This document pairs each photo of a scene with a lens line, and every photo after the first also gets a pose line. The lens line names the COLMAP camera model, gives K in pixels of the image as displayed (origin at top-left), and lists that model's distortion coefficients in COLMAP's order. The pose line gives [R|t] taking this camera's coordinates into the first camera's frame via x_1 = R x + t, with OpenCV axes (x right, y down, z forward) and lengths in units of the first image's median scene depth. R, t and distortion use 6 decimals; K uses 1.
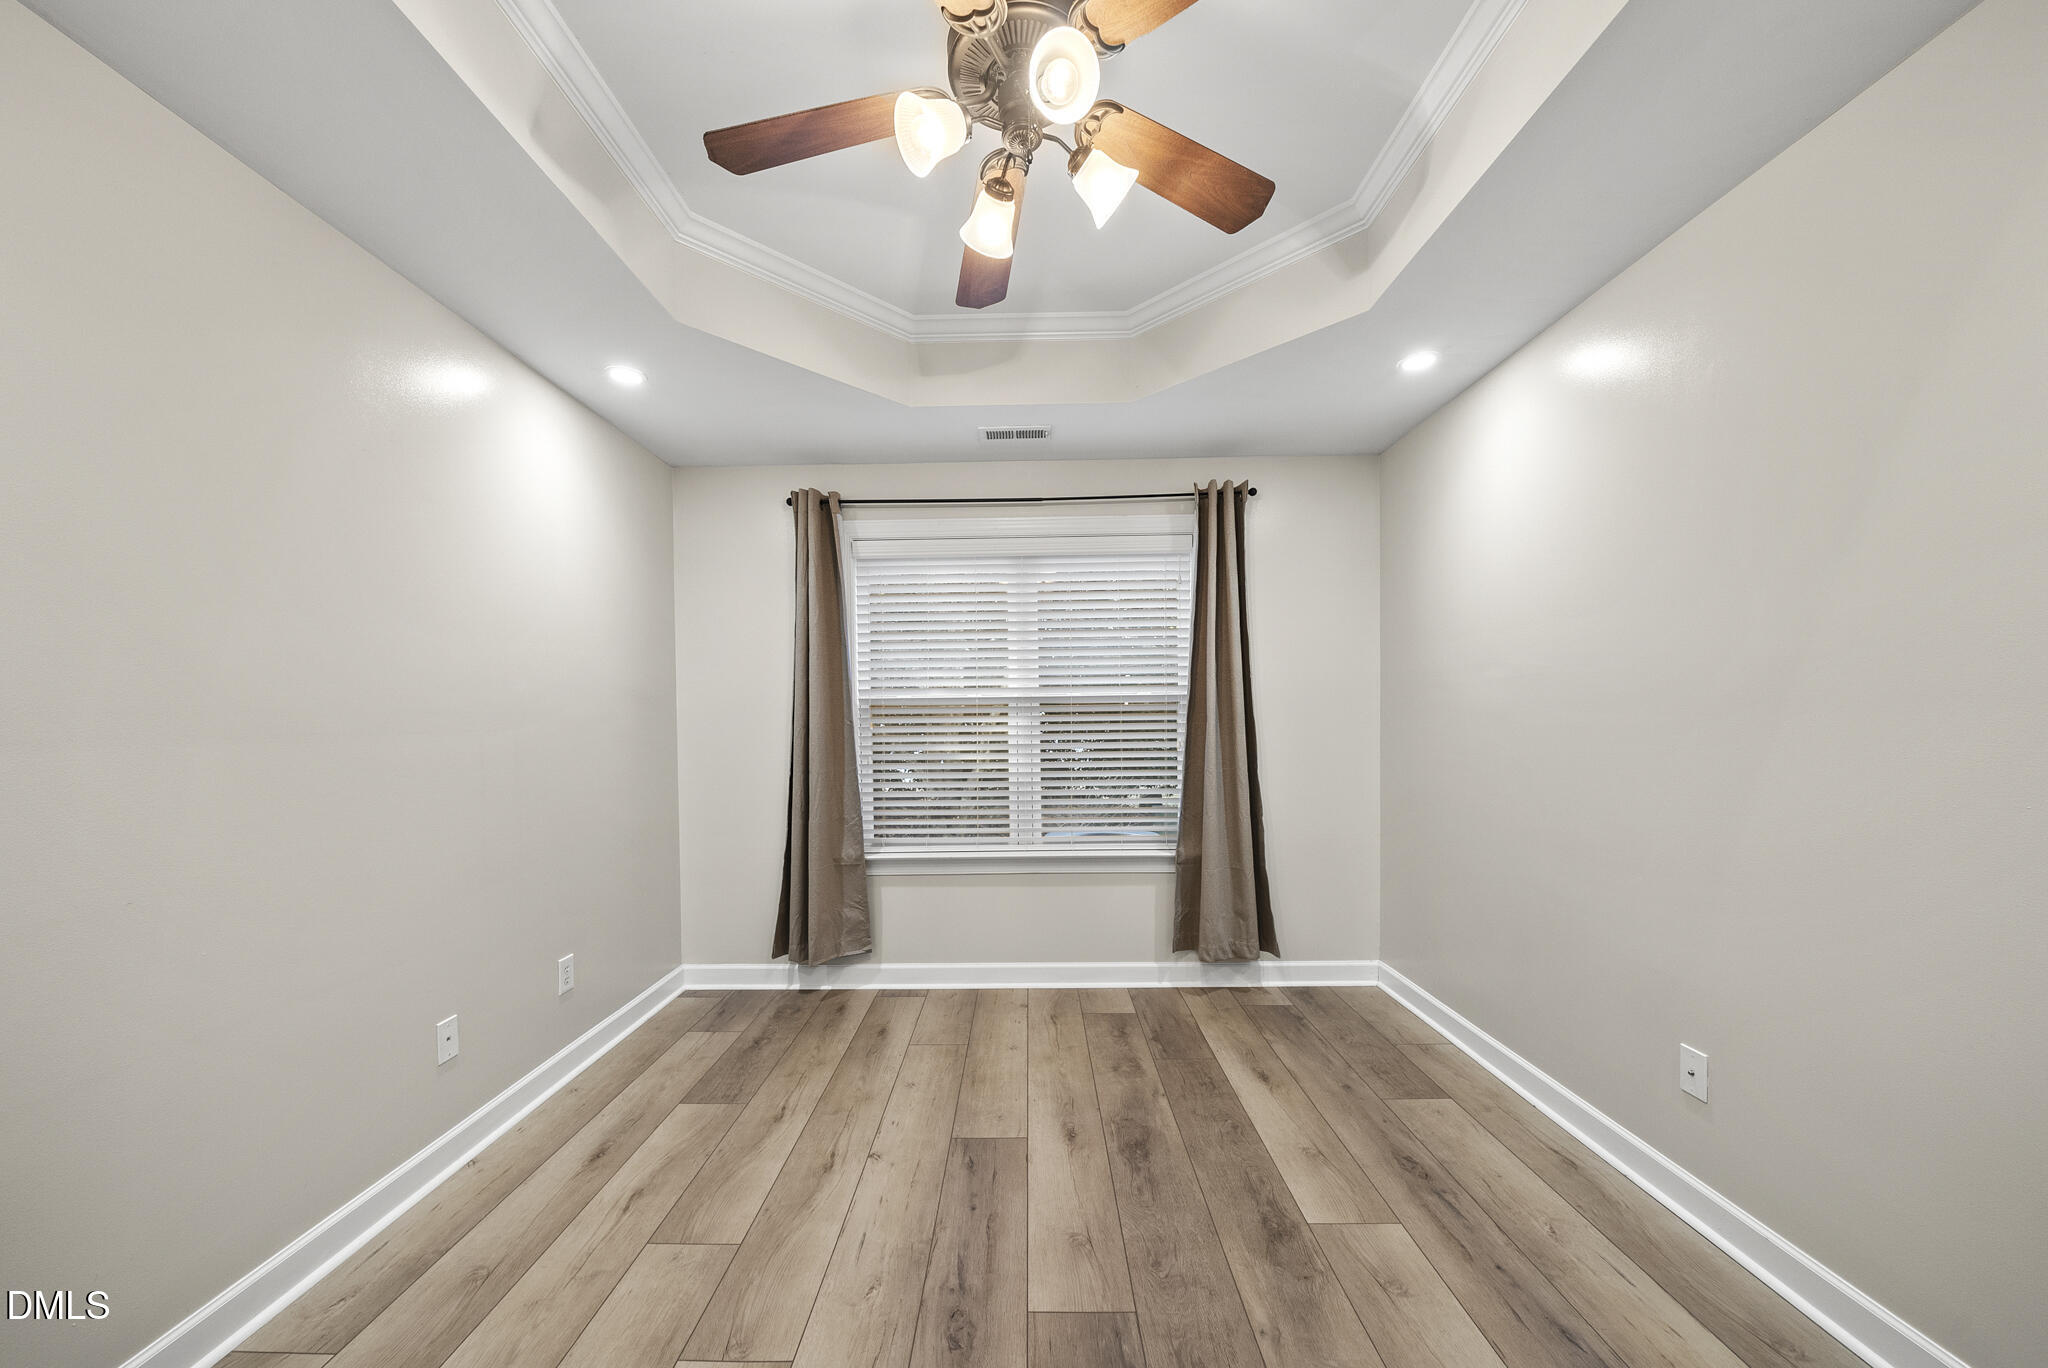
lens RADIAL K [[711.0, 0, 995.9], [0, 711.0, 719.1], [0, 0, 1]] dist [-0.008924, 0.000346]
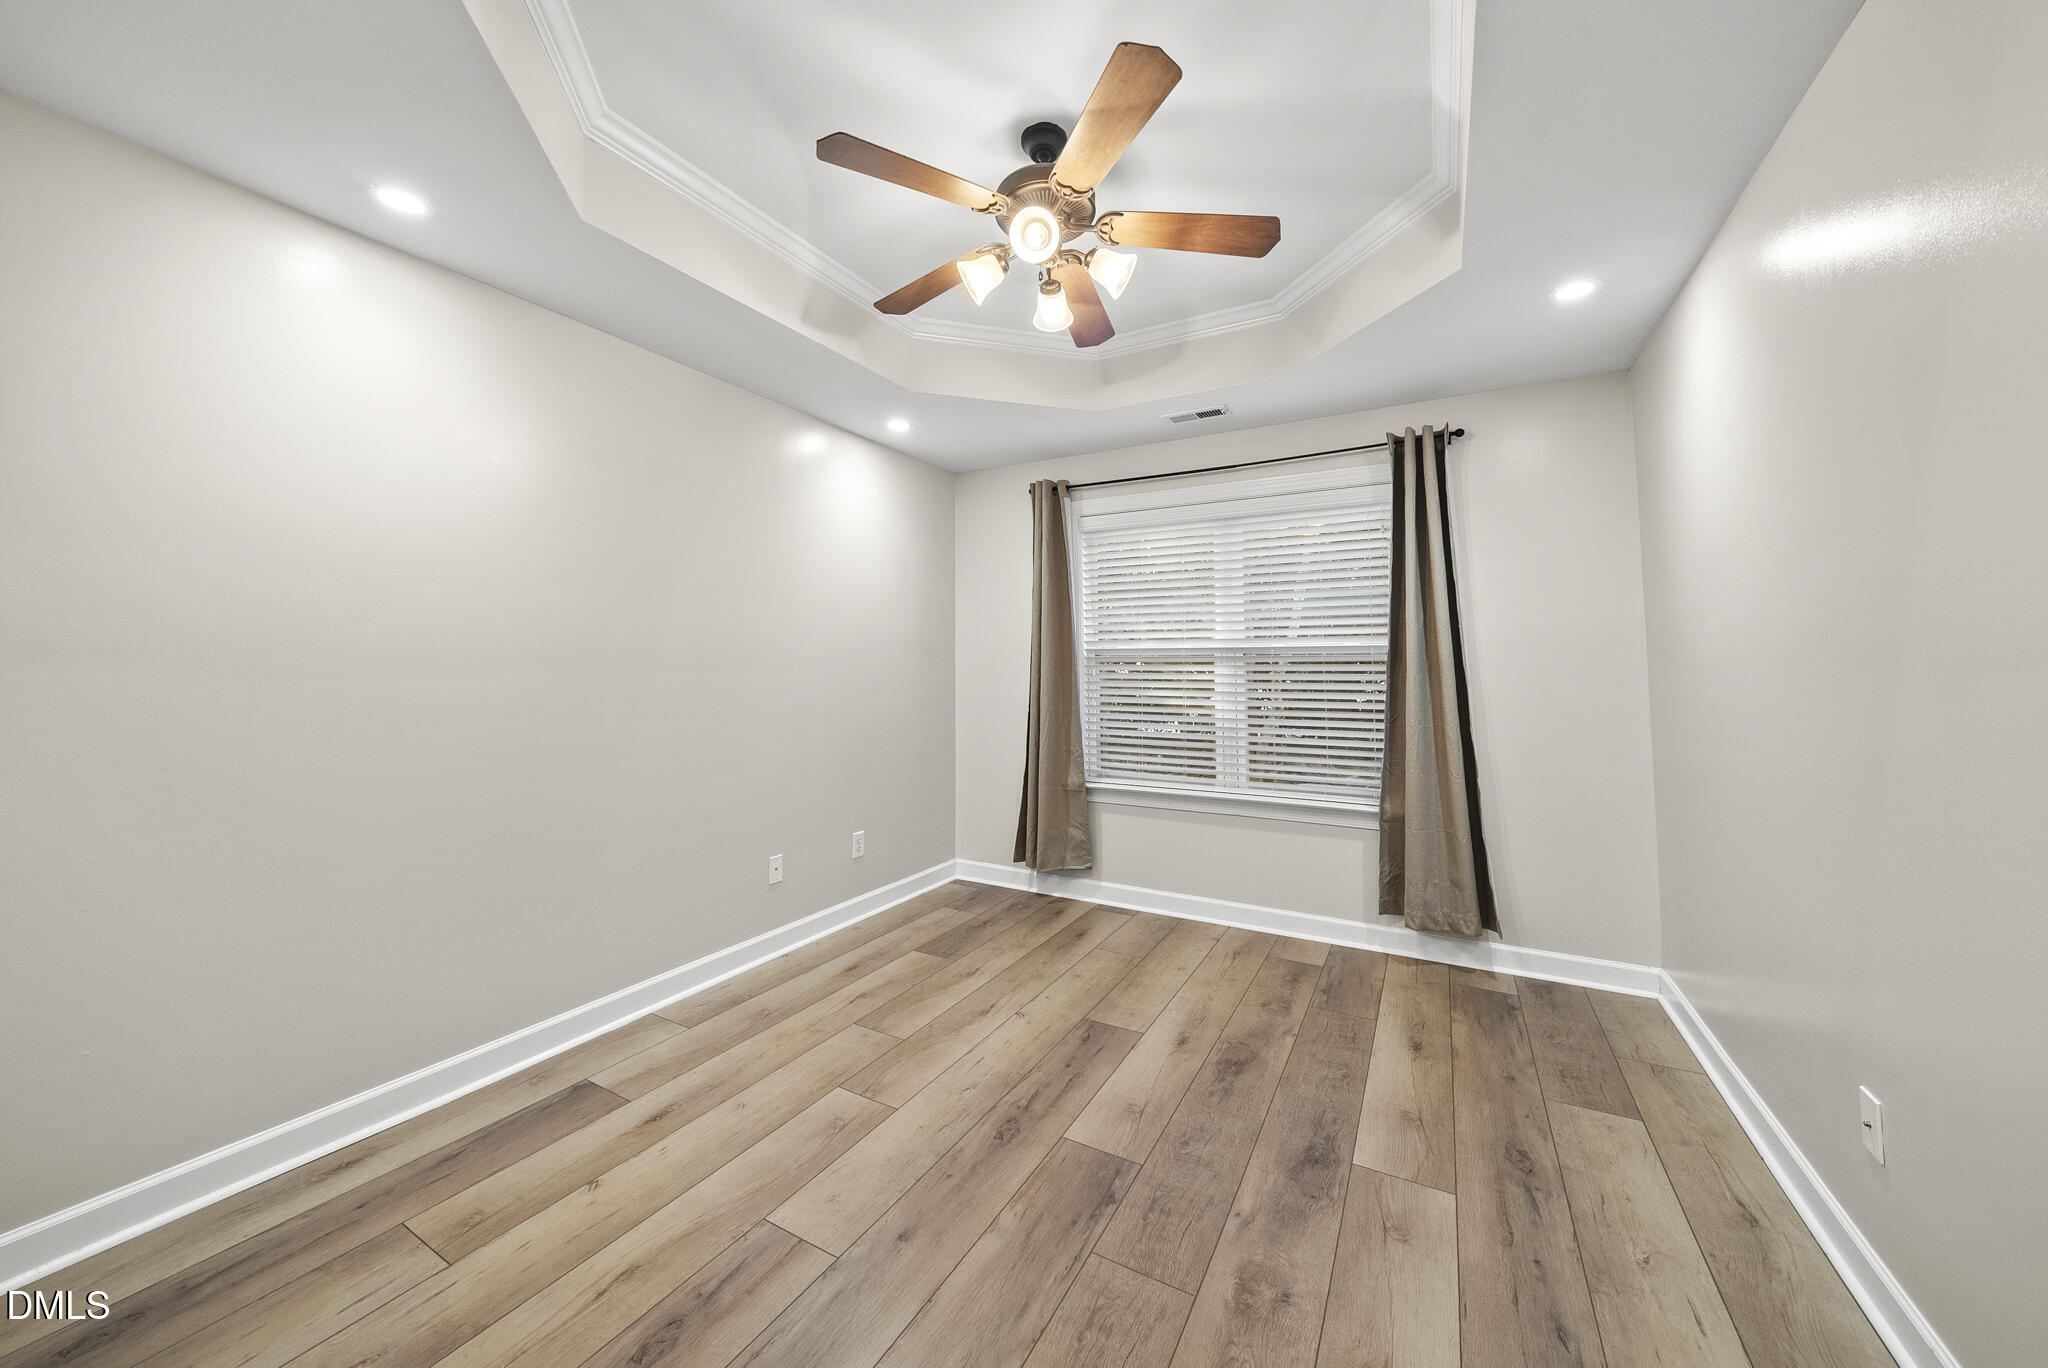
lens RADIAL K [[711.0, 0, 1013.9], [0, 711.0, 613.8], [0, 0, 1]] dist [-0.008924, 0.000346]
pose [[0.881037, -0.021307, -0.472568, 0.426028], [-0.013008, 0.997516, -0.069227, -0.006228], [0.472869, 0.067139, 0.878571, -0.158894]]
